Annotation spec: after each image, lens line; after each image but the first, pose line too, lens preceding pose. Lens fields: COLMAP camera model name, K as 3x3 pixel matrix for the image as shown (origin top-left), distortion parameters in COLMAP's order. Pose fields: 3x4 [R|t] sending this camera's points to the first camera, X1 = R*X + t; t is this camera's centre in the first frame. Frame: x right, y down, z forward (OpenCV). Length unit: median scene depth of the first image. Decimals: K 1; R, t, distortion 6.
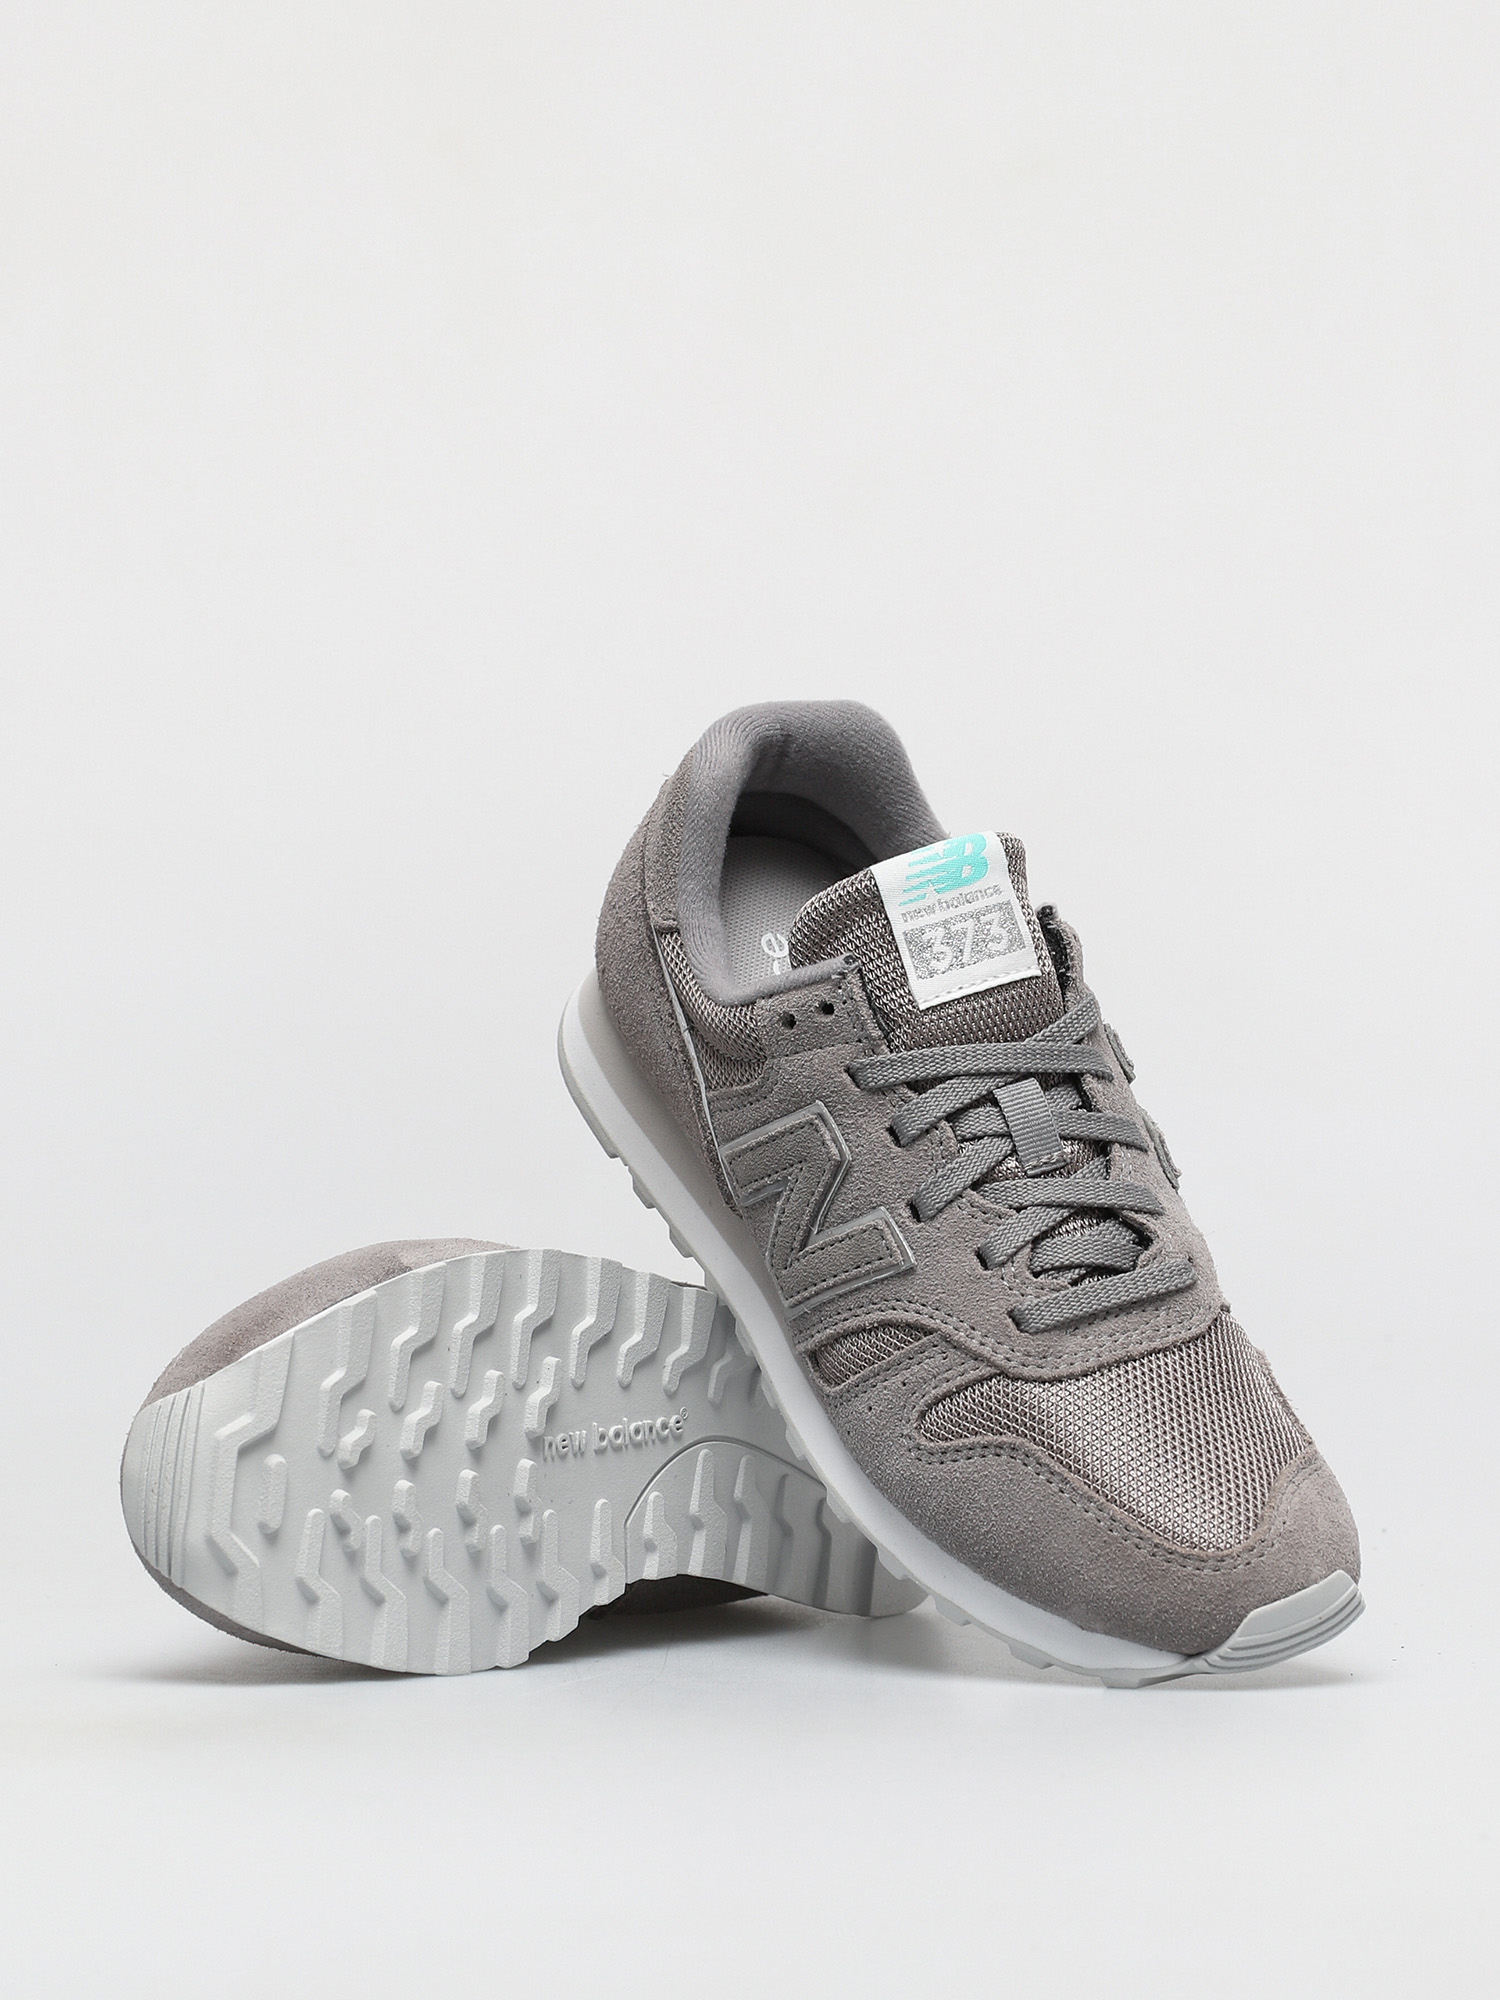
lens RADIAL K [[5719.9, 0, 750.0], [0, 5719.9, 1000.0], [0, 0, 1]] dist [-0.124872, -0.537574]
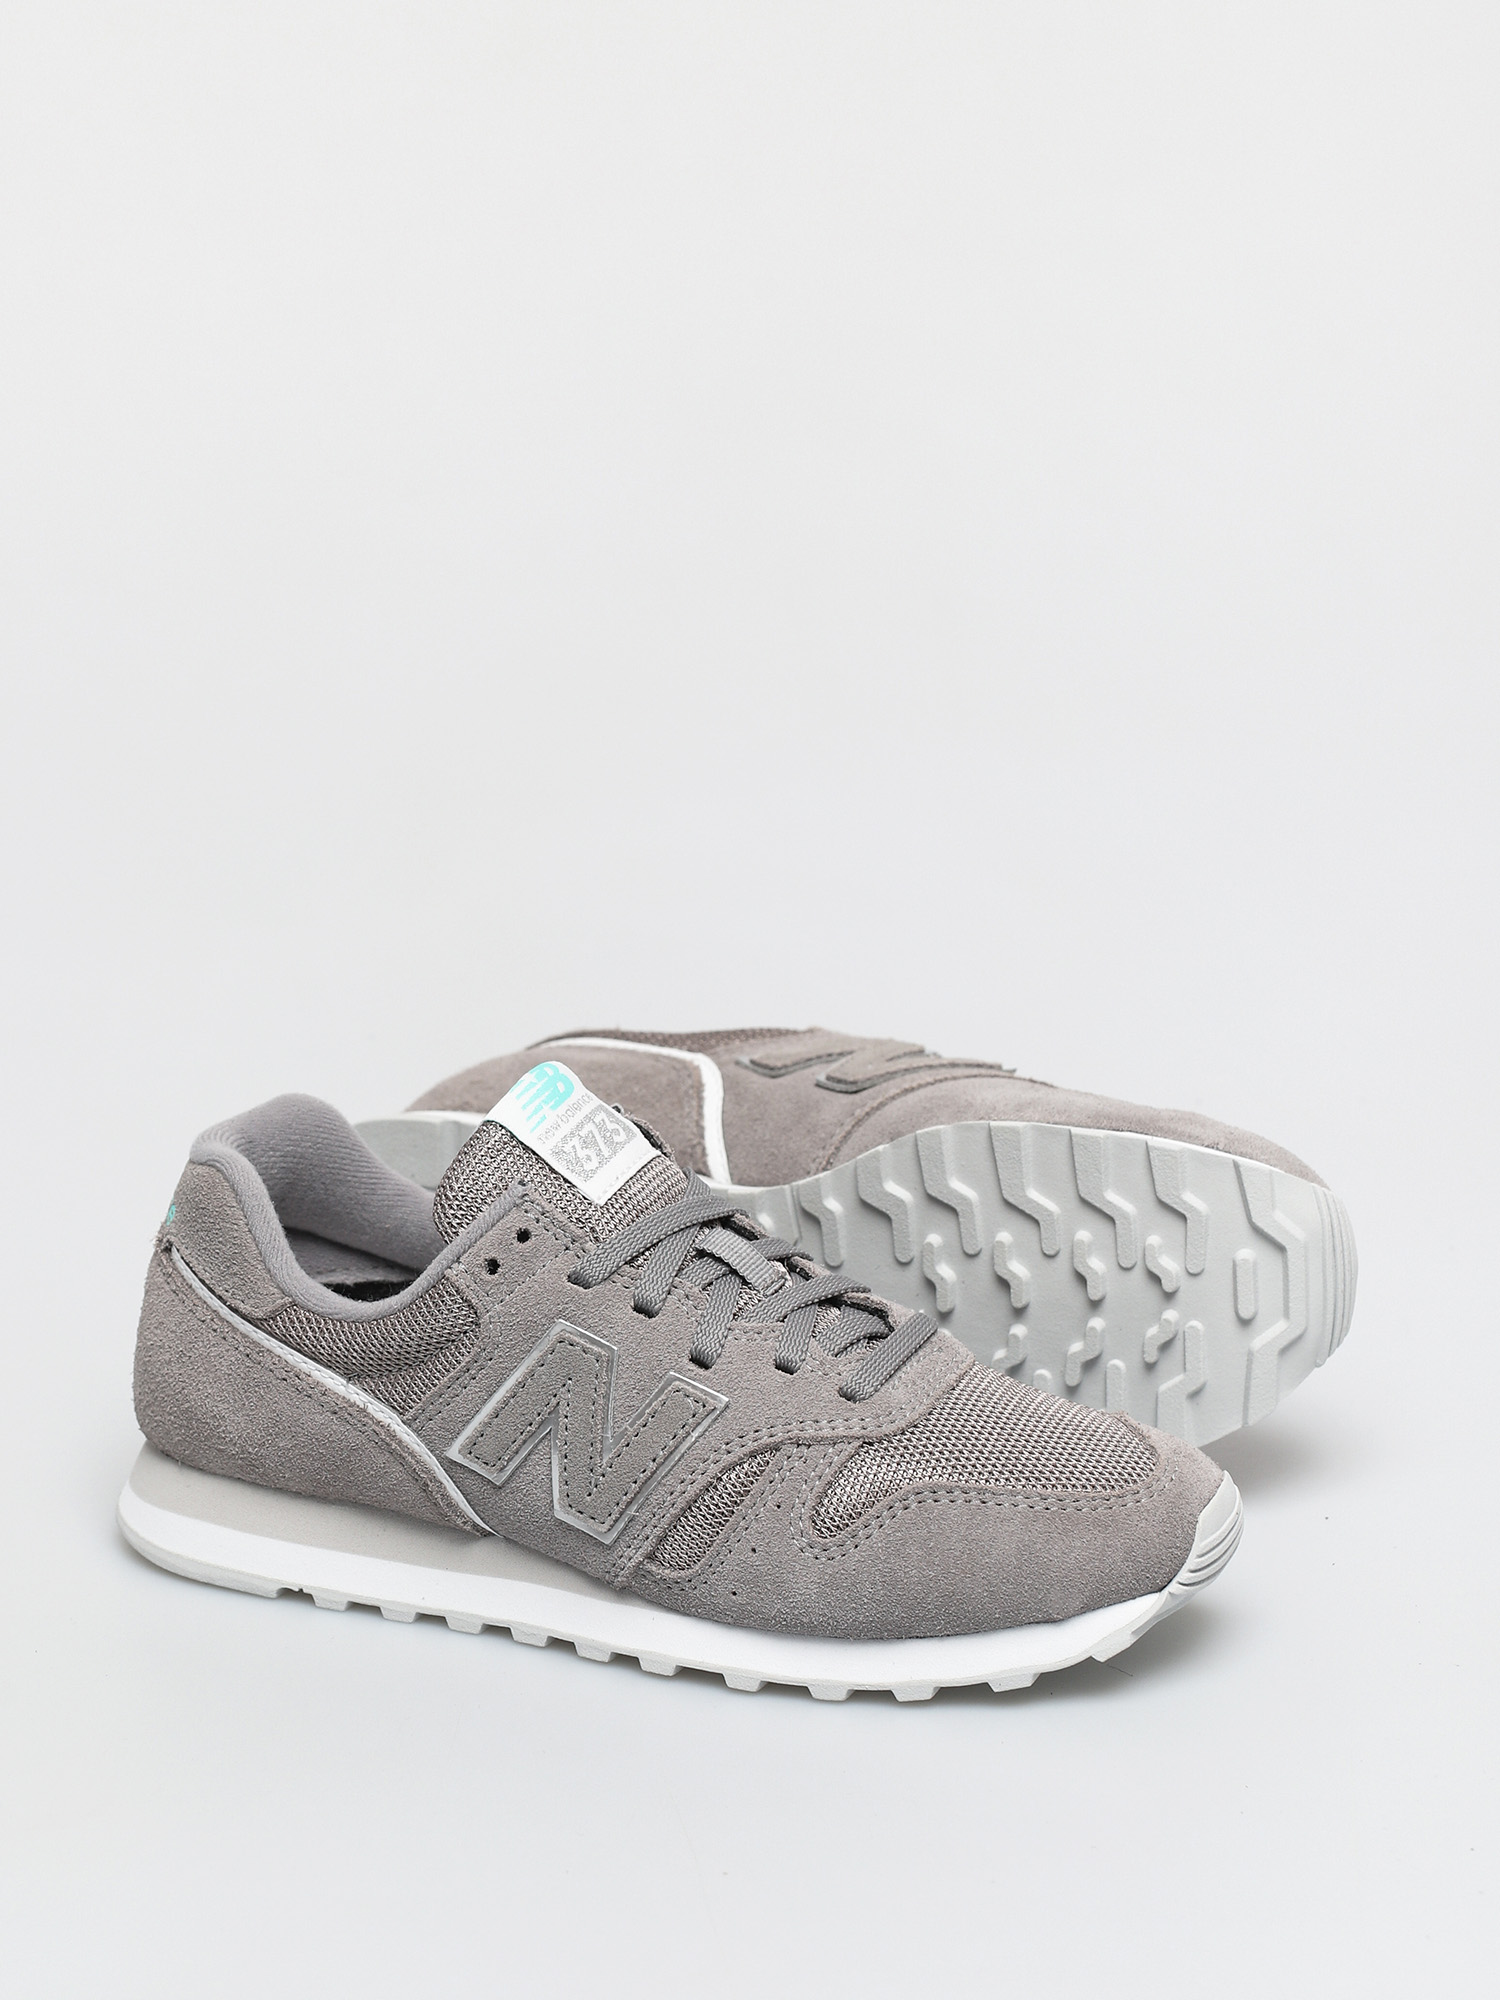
lens RADIAL K [[5719.9, 0, 750.0], [0, 5719.9, 1000.0], [0, 0, 1]] dist [-0.124872, -0.537574]
pose [[0.771089, -0.301603, 0.560764, -0.520551], [0.476400, 0.857598, -0.193829, 0.184270], [-0.422451, 0.416607, 0.804968, 0.136727]]
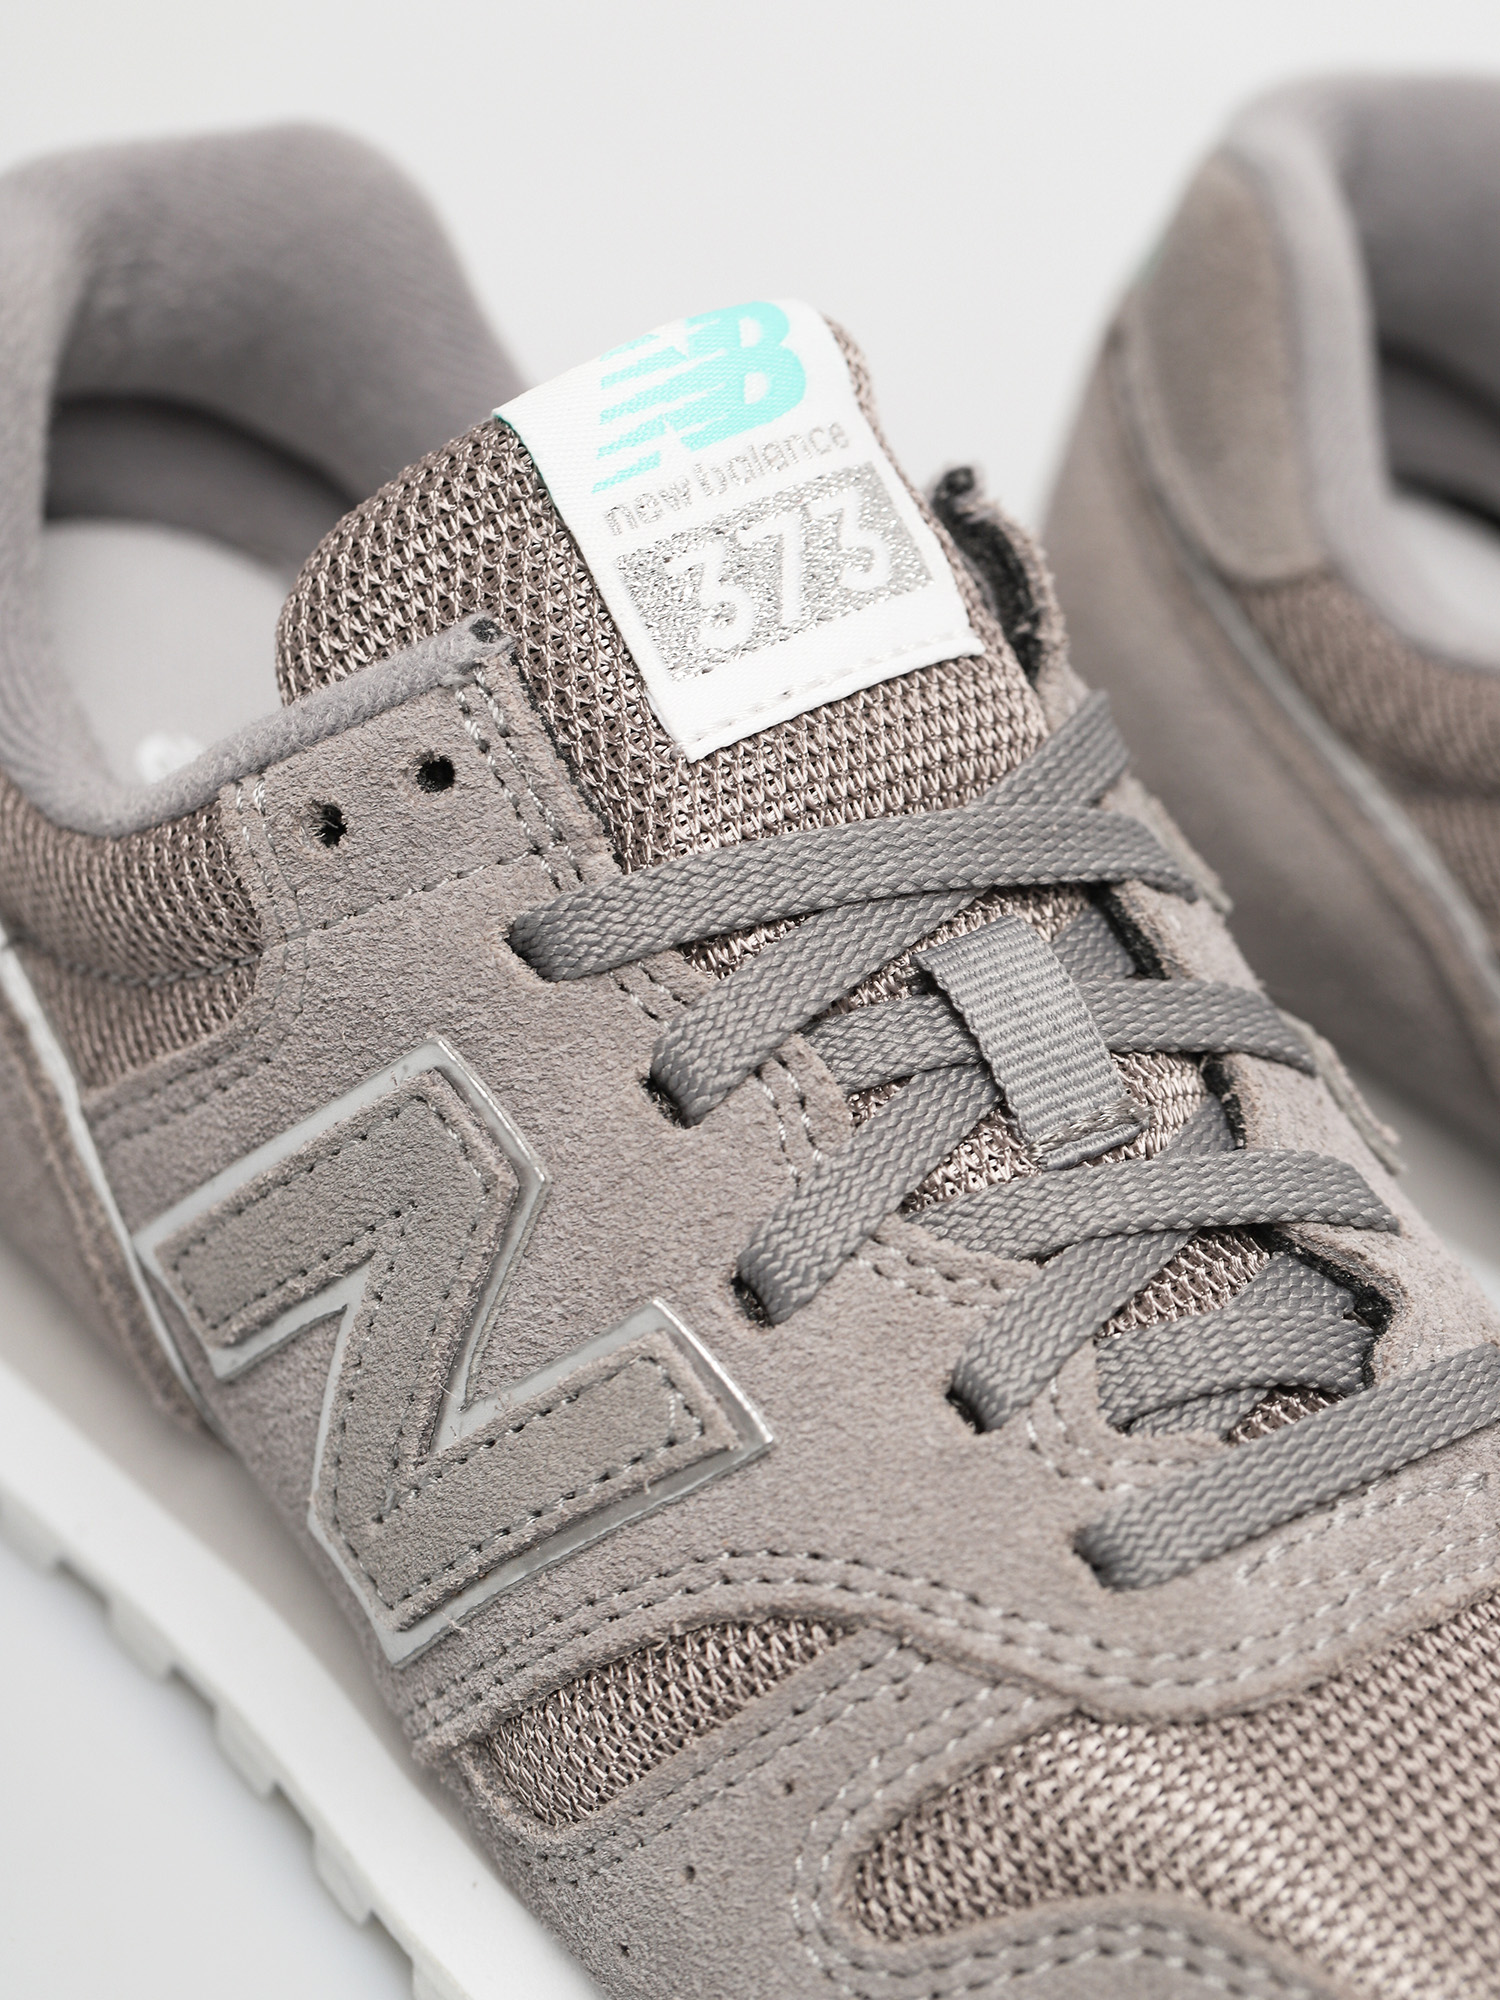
lens RADIAL K [[5719.9, 0, 750.0], [0, 5719.9, 1000.0], [0, 0, 1]] dist [-0.124872, -0.537574]
pose [[0.974800, -0.092503, 0.202998, -0.041507], [0.113656, 0.988956, -0.095126, 0.052071], [-0.191956, 0.115801, 0.974548, 0.647831]]
